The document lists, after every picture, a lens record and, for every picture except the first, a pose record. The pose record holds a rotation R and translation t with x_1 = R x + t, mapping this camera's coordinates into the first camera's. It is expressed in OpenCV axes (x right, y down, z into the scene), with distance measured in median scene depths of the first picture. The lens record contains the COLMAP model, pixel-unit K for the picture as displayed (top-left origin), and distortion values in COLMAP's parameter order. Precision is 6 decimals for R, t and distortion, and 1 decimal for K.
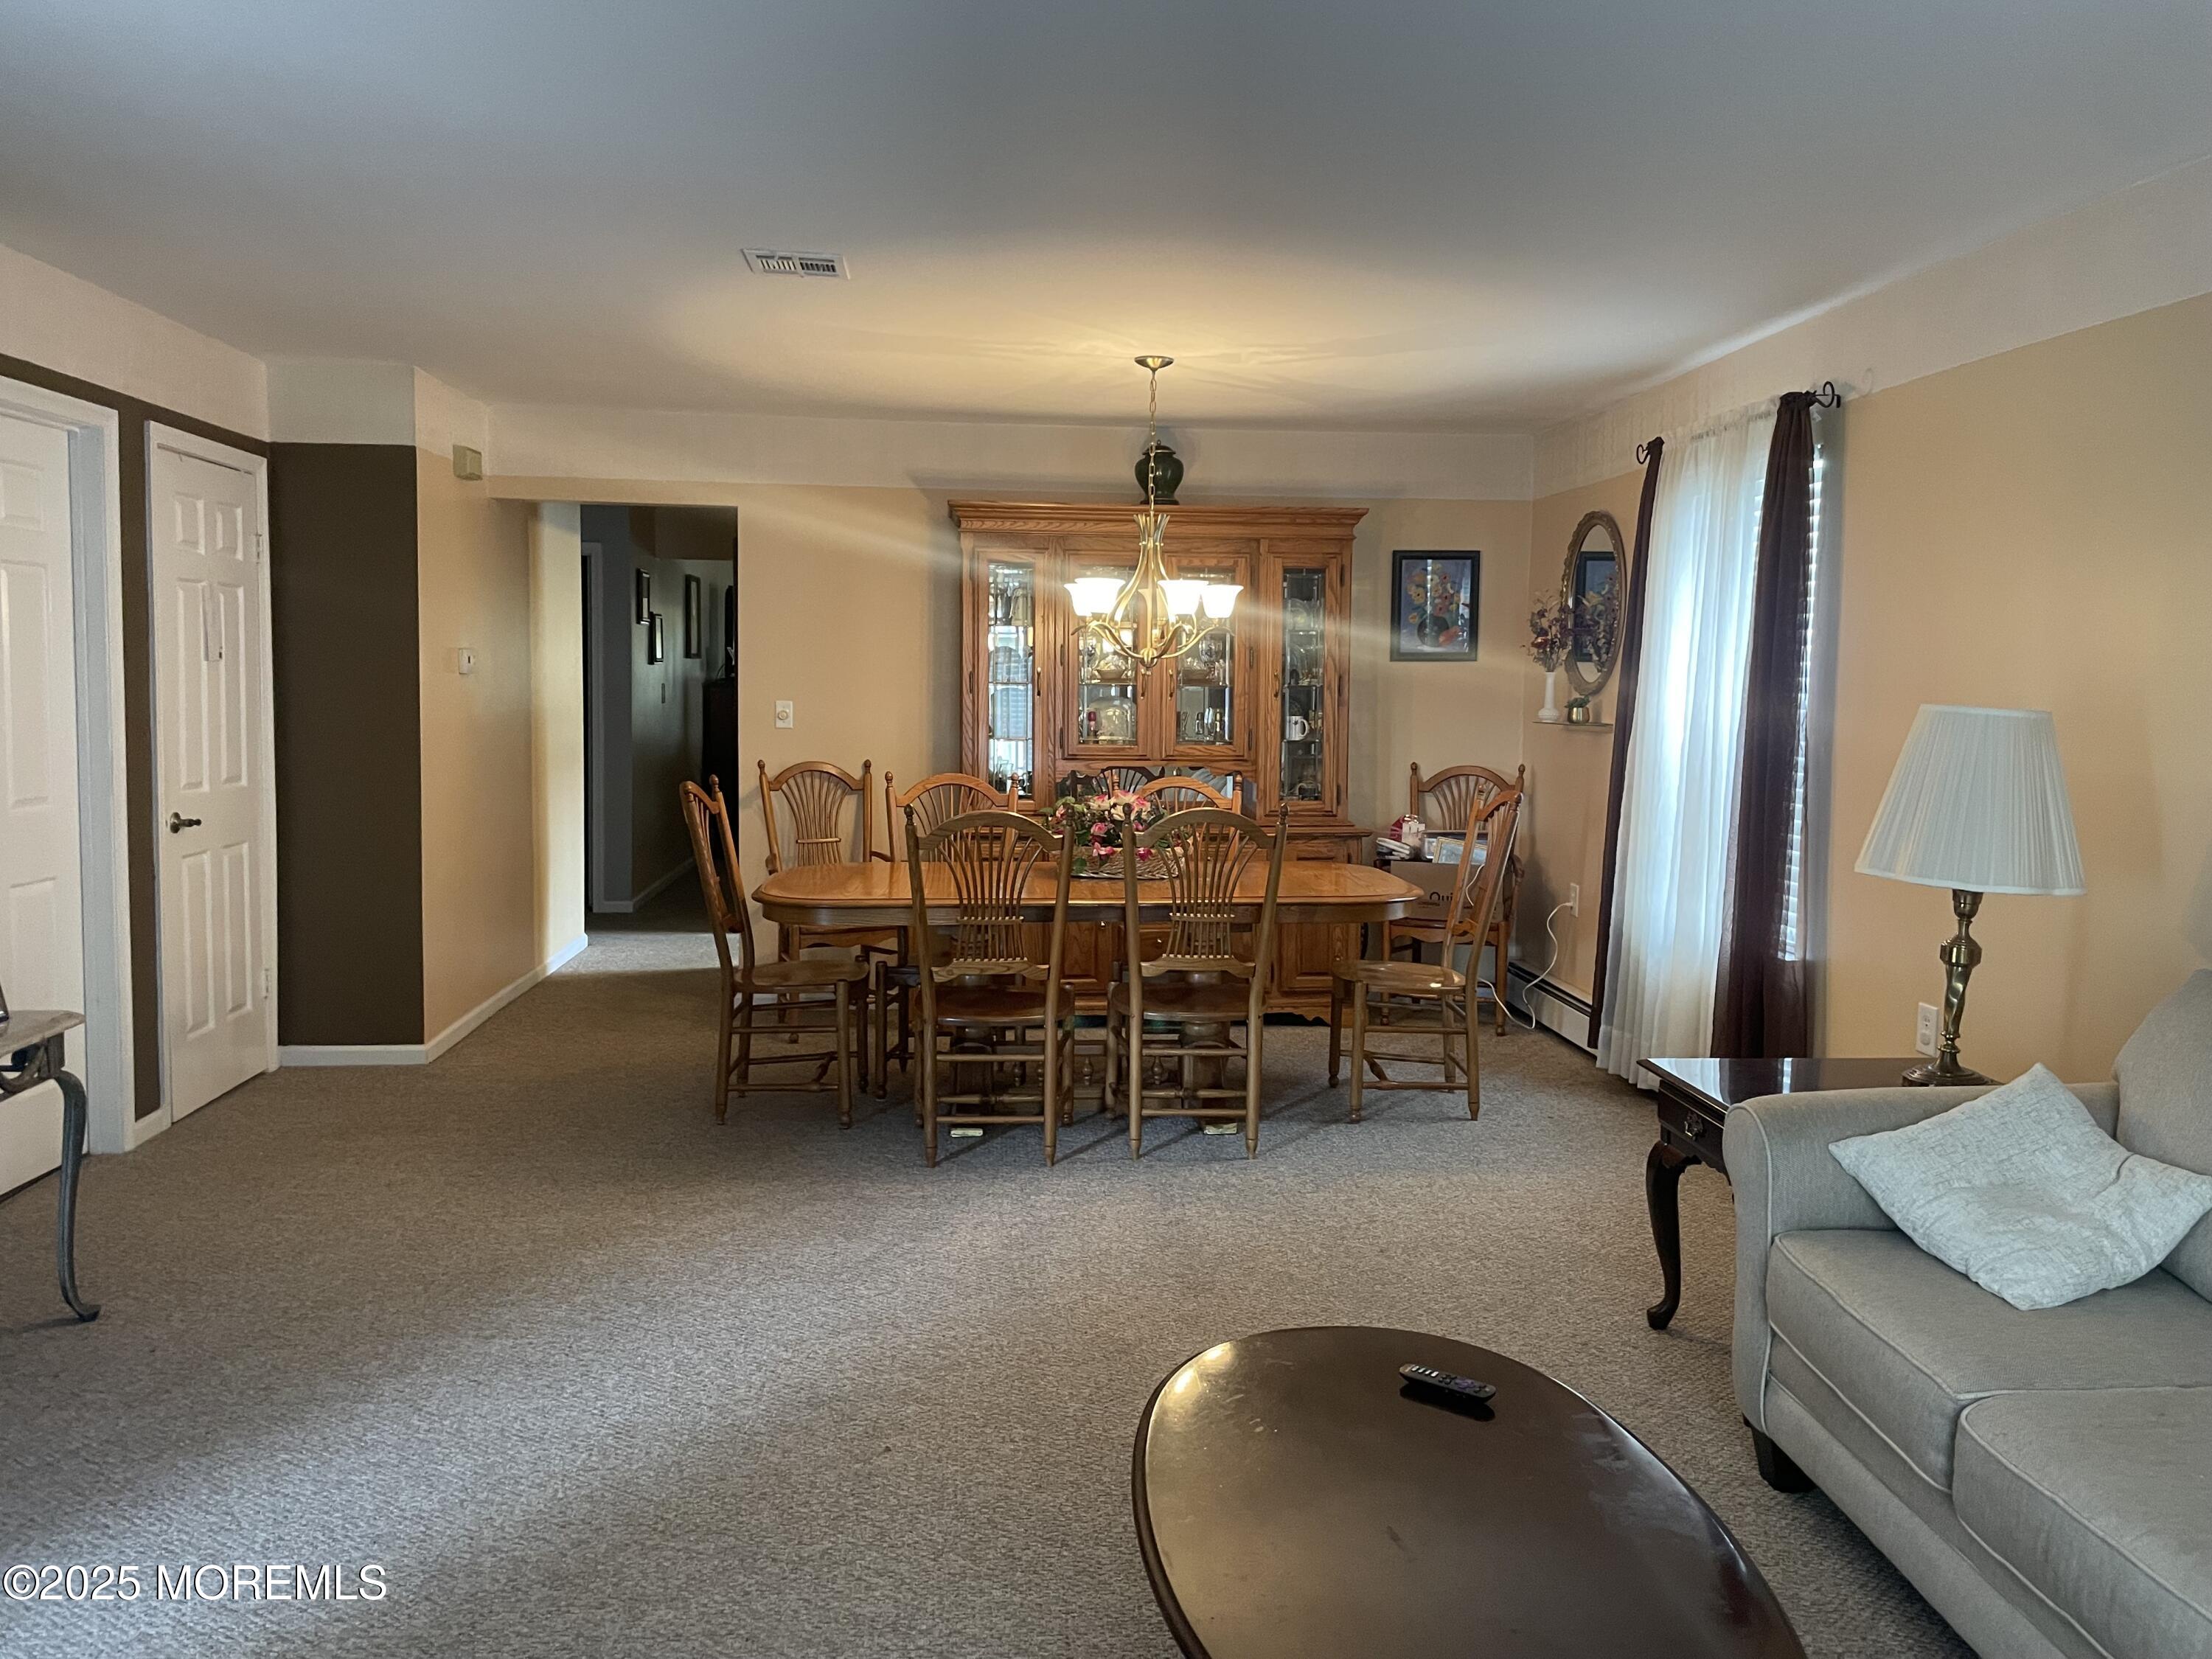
lens RADIAL K [[1640.9, 0, 1106.0], [0, 1640.9, 829.5], [0, 0, 1]] dist [0.002752, -0.002138]
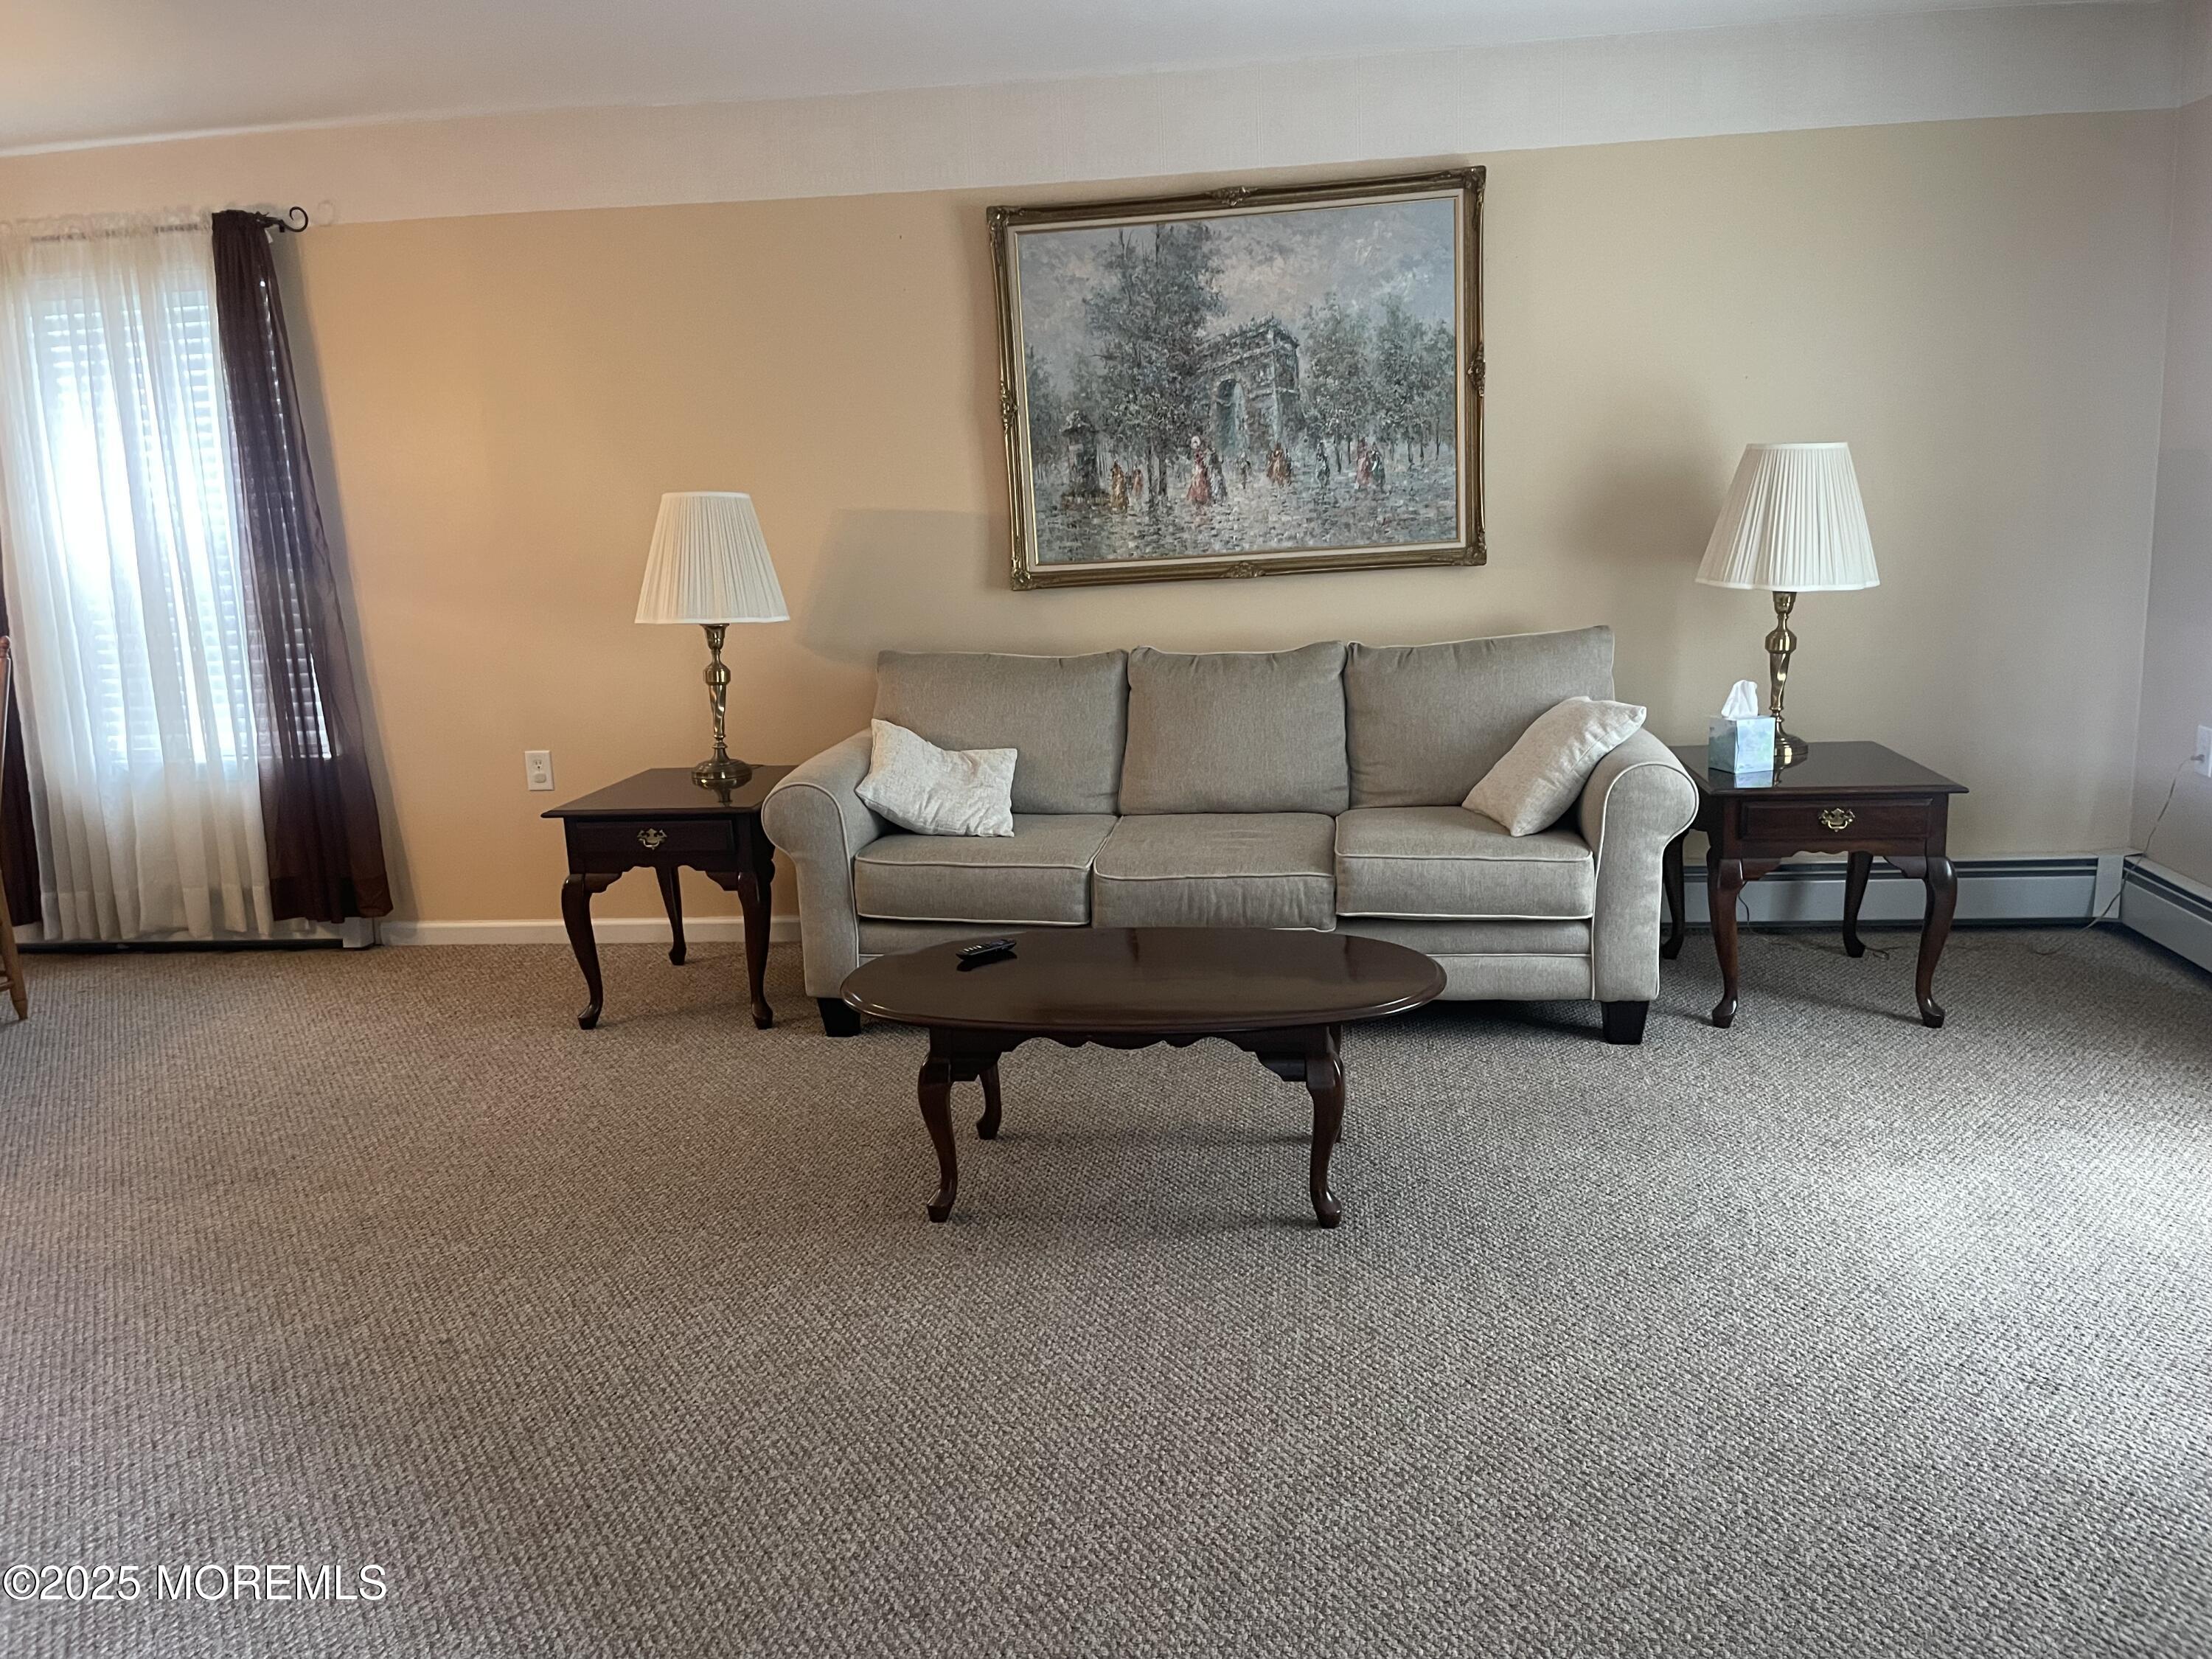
lens RADIAL K [[1640.9, 0, 1106.0], [0, 1640.9, 829.5], [0, 0, 1]] dist [0.002752, -0.002138]
pose [[0.217982, -0.212506, 0.952536, -0.709403], [0.133375, 0.973336, 0.186625, -0.011548], [-0.966796, 0.086363, 0.240512, 0.343471]]
